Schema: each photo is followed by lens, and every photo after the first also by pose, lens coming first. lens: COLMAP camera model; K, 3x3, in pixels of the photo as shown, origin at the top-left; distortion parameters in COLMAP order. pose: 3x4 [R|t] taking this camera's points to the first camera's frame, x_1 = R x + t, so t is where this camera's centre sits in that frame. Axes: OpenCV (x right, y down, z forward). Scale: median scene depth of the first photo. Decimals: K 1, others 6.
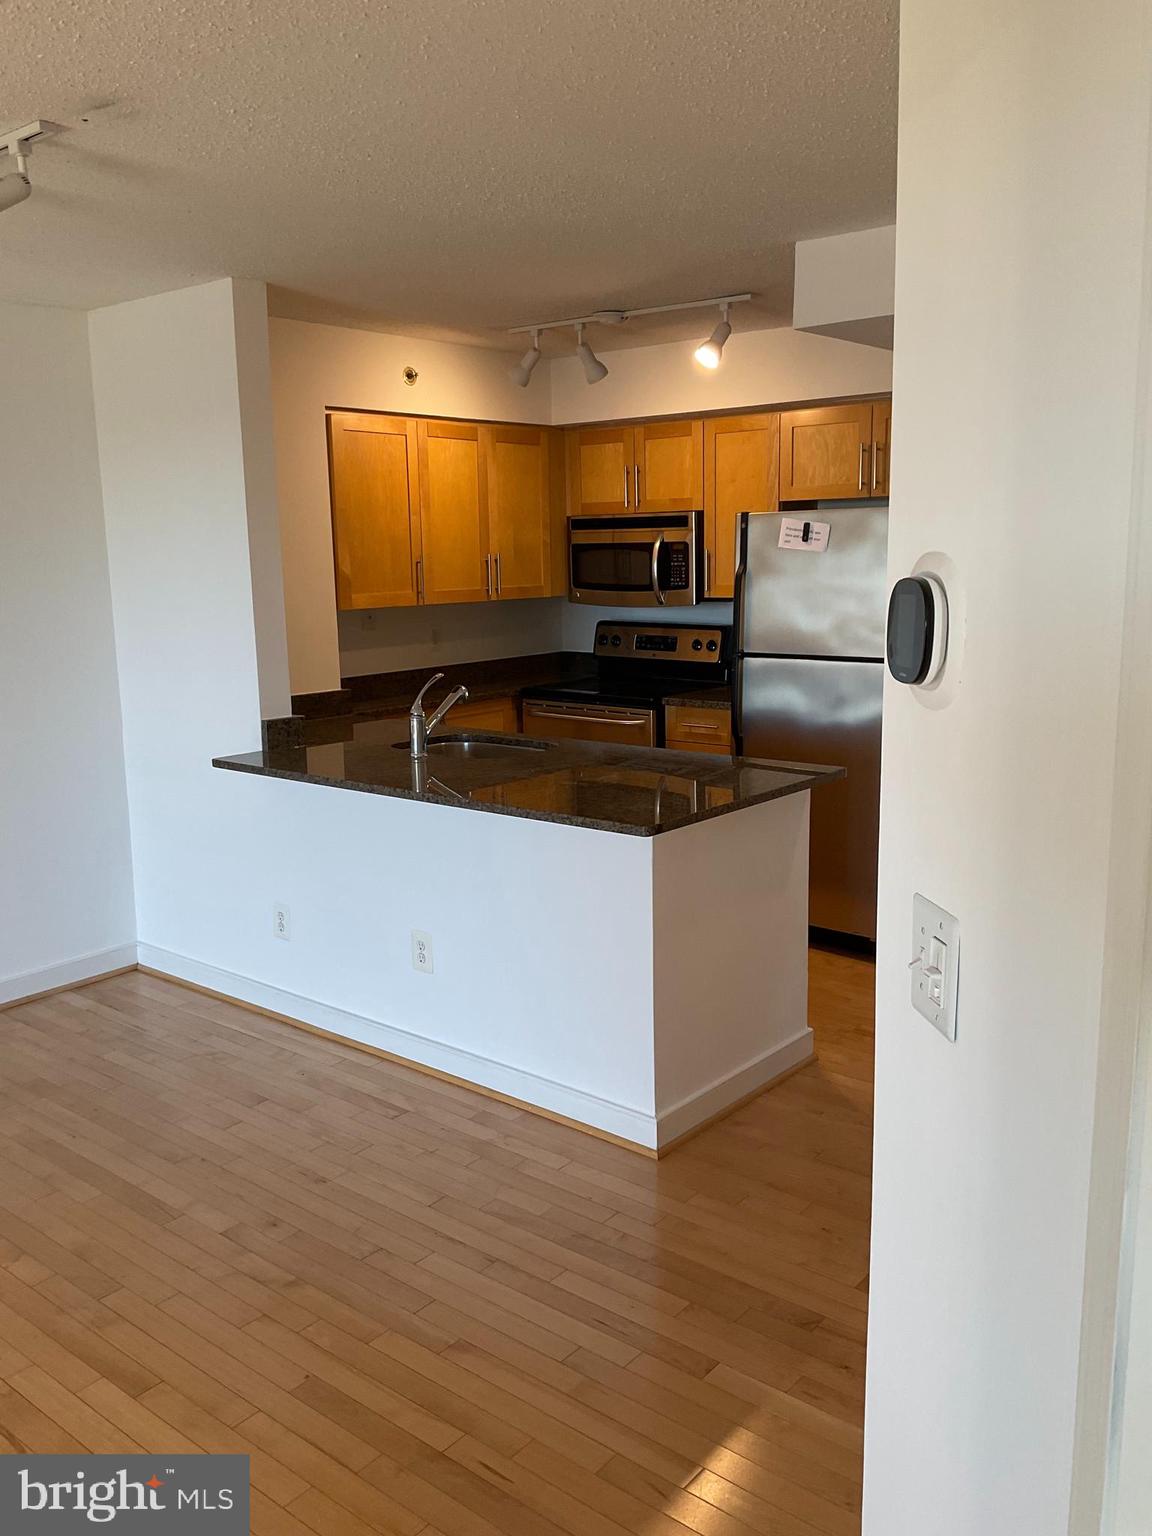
lens RADIAL K [[1278.2, 0, 576.0], [0, 1278.2, 768.0], [0, 0, 1]] dist [0.105065, -0.235467]
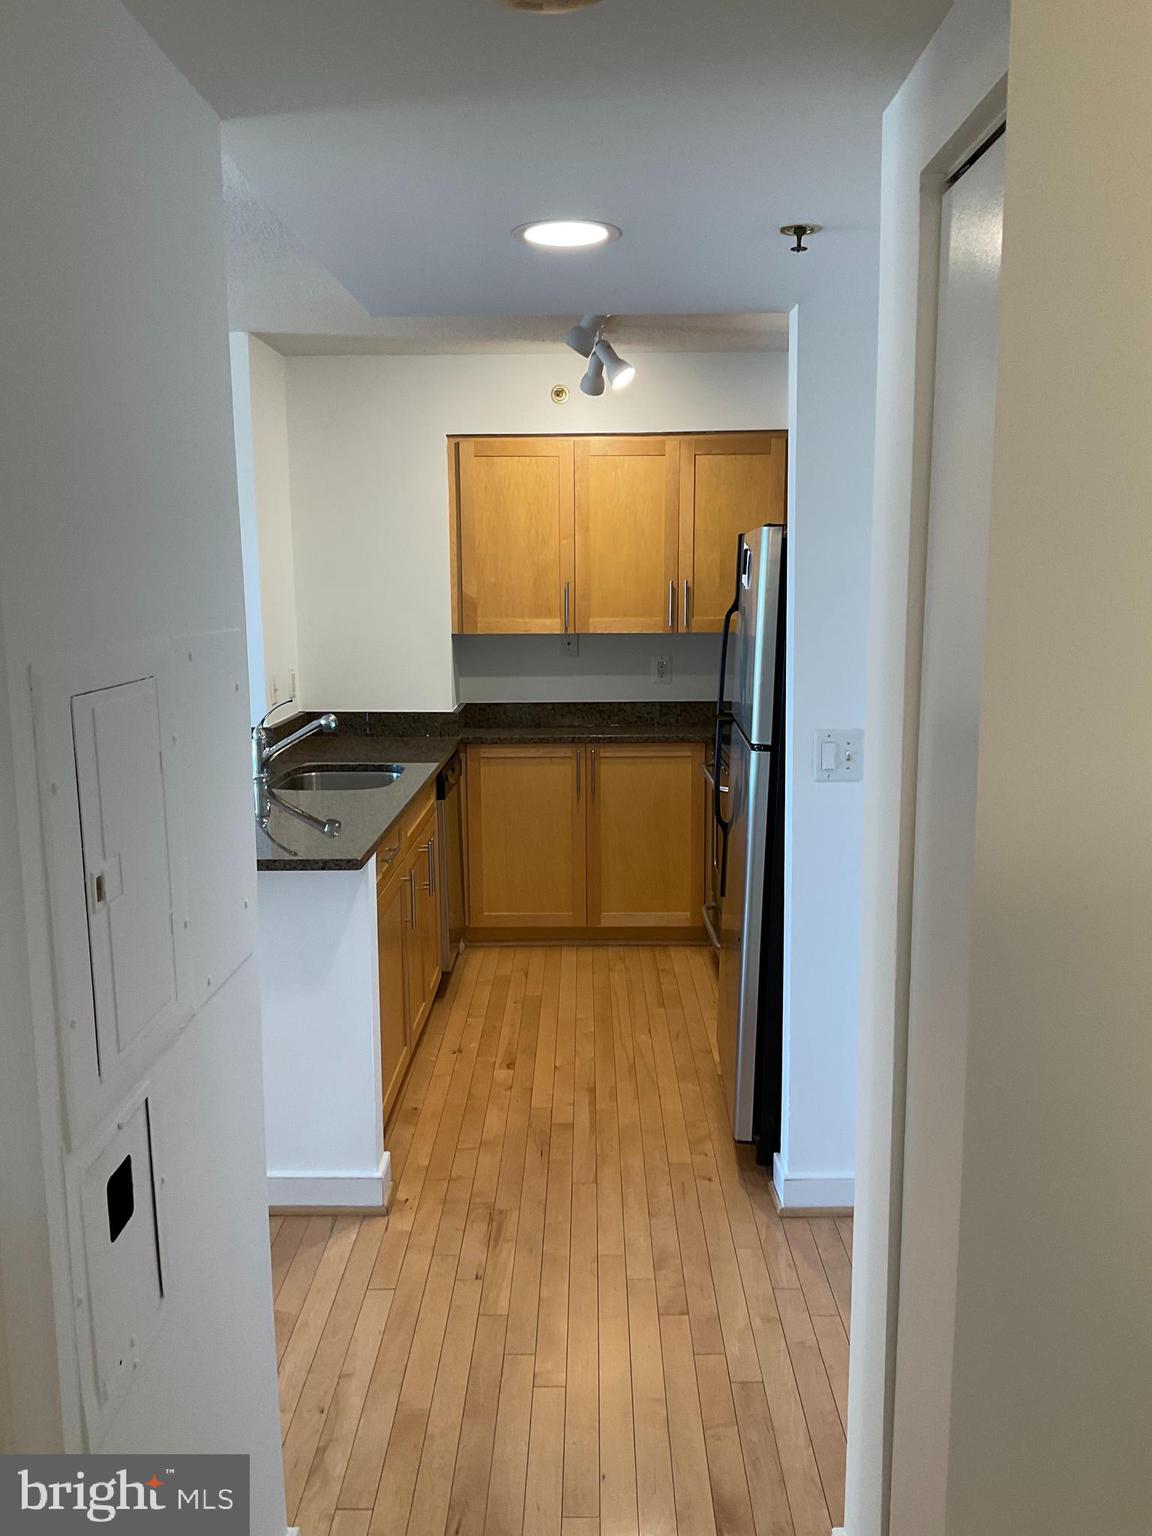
lens RADIAL K [[1278.2, 0, 576.0], [0, 1278.2, 768.0], [0, 0, 1]] dist [0.105065, -0.235467]
pose [[0.628388, 0.128150, -0.767272, 0.631805], [-0.136196, 0.989227, 0.053678, -0.081359], [0.765885, 0.070768, 0.639071, 0.410163]]
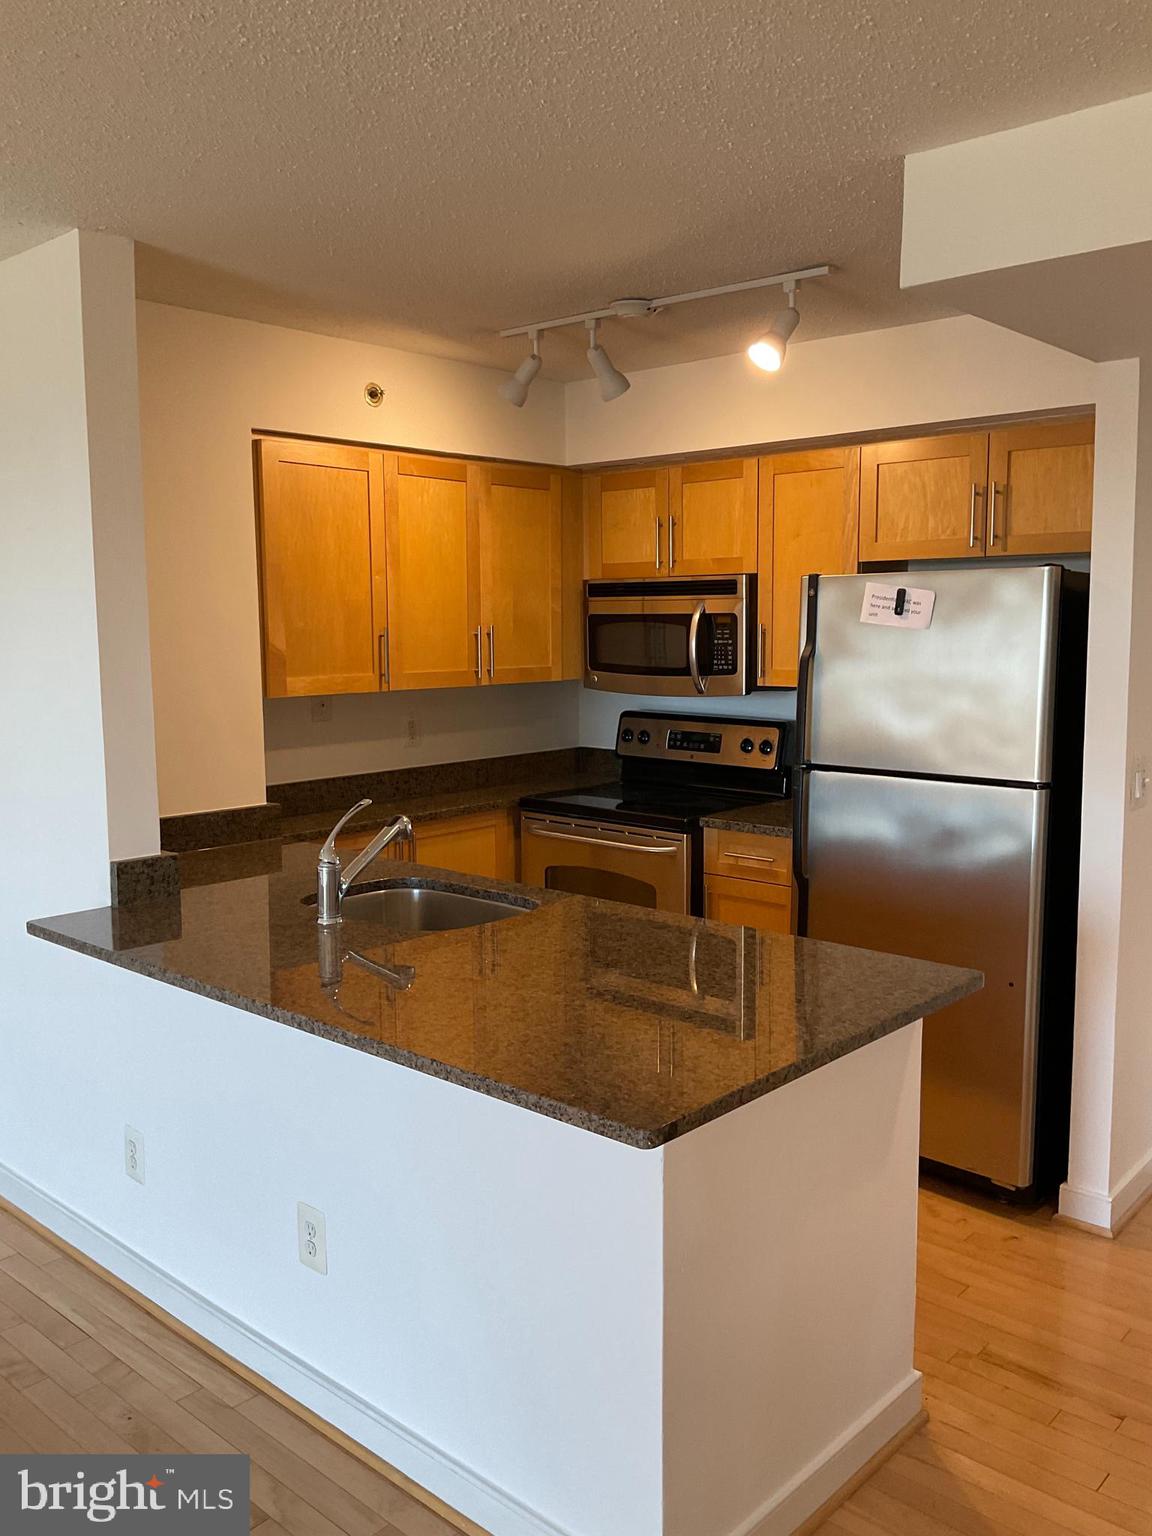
lens RADIAL K [[1278.2, 0, 576.0], [0, 1278.2, 768.0], [0, 0, 1]] dist [0.105065, -0.235467]
pose [[0.999077, 0.016437, -0.039697, 0.024426], [-0.018590, 0.998341, -0.054491, -0.042440], [0.038735, 0.055179, 0.997725, 0.247412]]
